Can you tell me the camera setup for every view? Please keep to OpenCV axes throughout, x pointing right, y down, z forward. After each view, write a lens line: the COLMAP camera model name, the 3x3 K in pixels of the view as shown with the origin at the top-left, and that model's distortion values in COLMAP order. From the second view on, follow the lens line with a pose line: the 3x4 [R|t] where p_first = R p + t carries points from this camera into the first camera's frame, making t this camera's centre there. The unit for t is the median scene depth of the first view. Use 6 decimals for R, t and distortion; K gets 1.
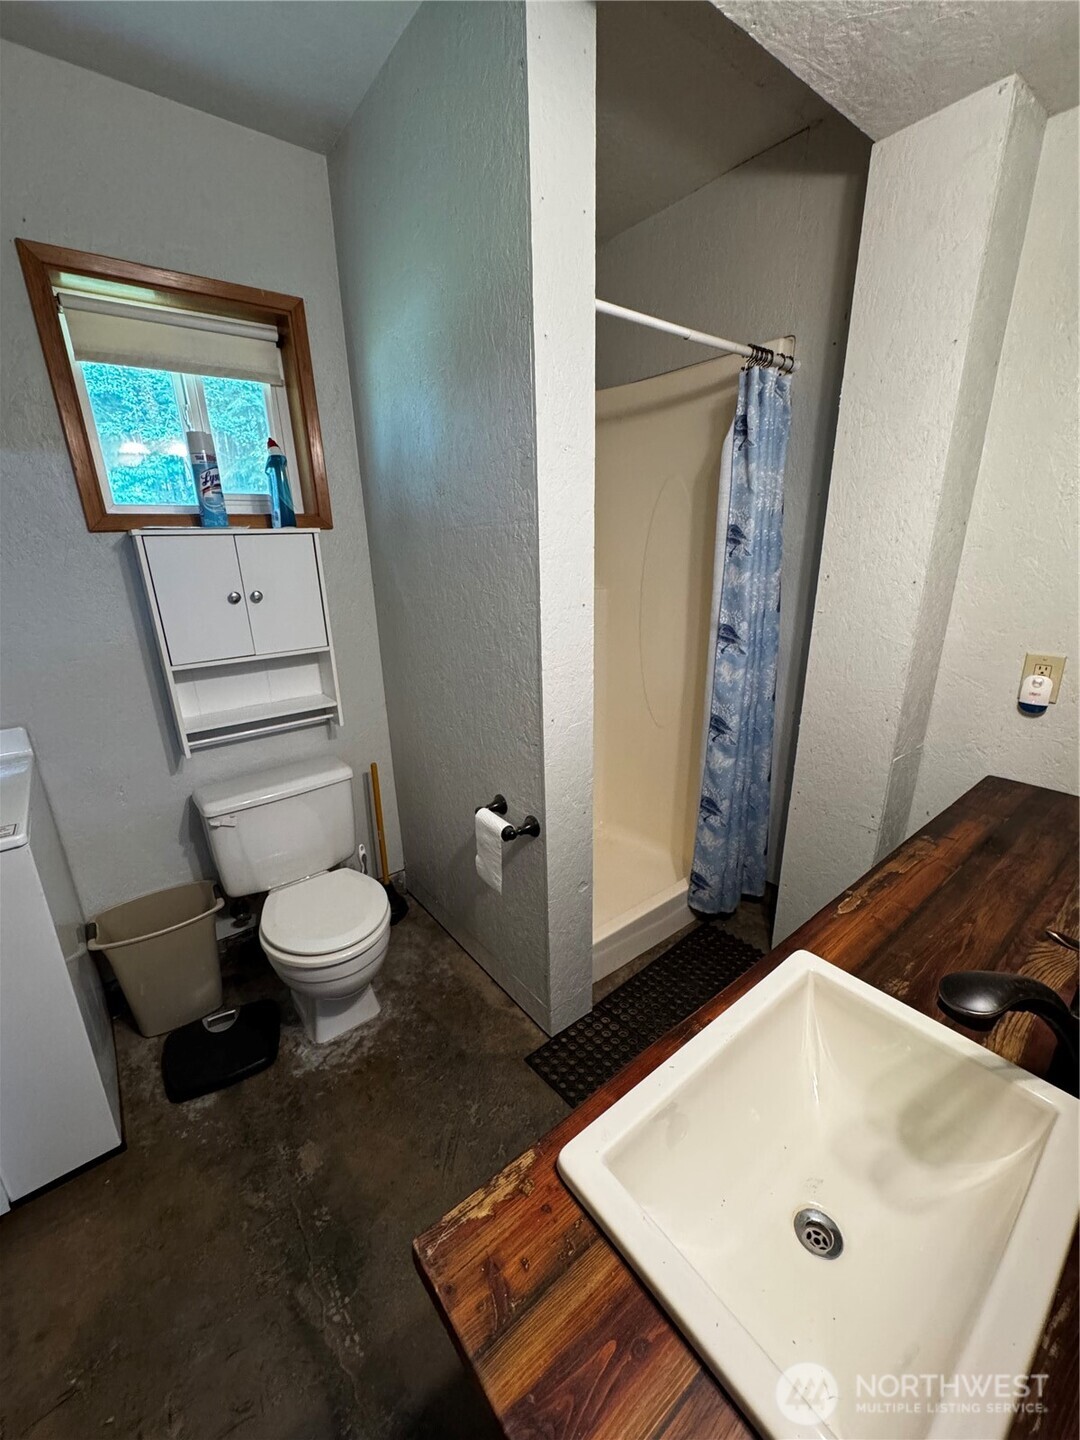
lens RADIAL K [[573.7, 0, 540.0], [0, 573.7, 720.0], [0, 0, 1]] dist [-0.003628, -0.000565]
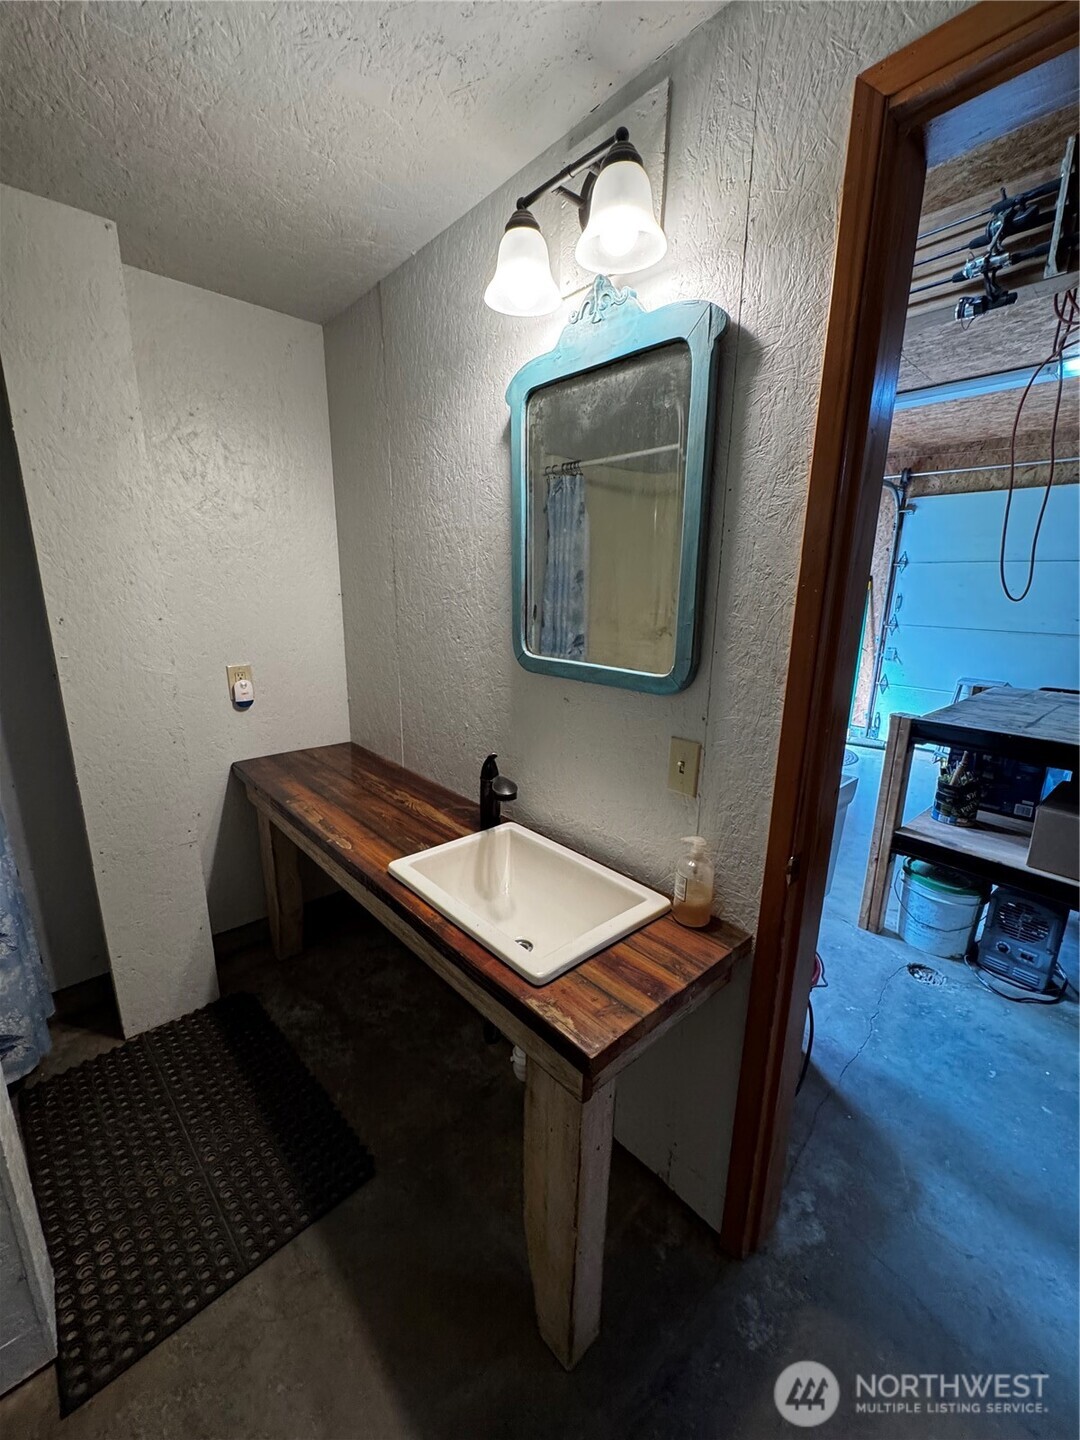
lens RADIAL K [[573.7, 0, 540.0], [0, 573.7, 720.0], [0, 0, 1]] dist [-0.003628, -0.000565]
pose [[-0.070181, -0.213165, 0.974492, -0.904099], [0.293888, 0.929124, 0.224406, -0.142001], [-0.953260, 0.302141, -0.002560, 0.556615]]
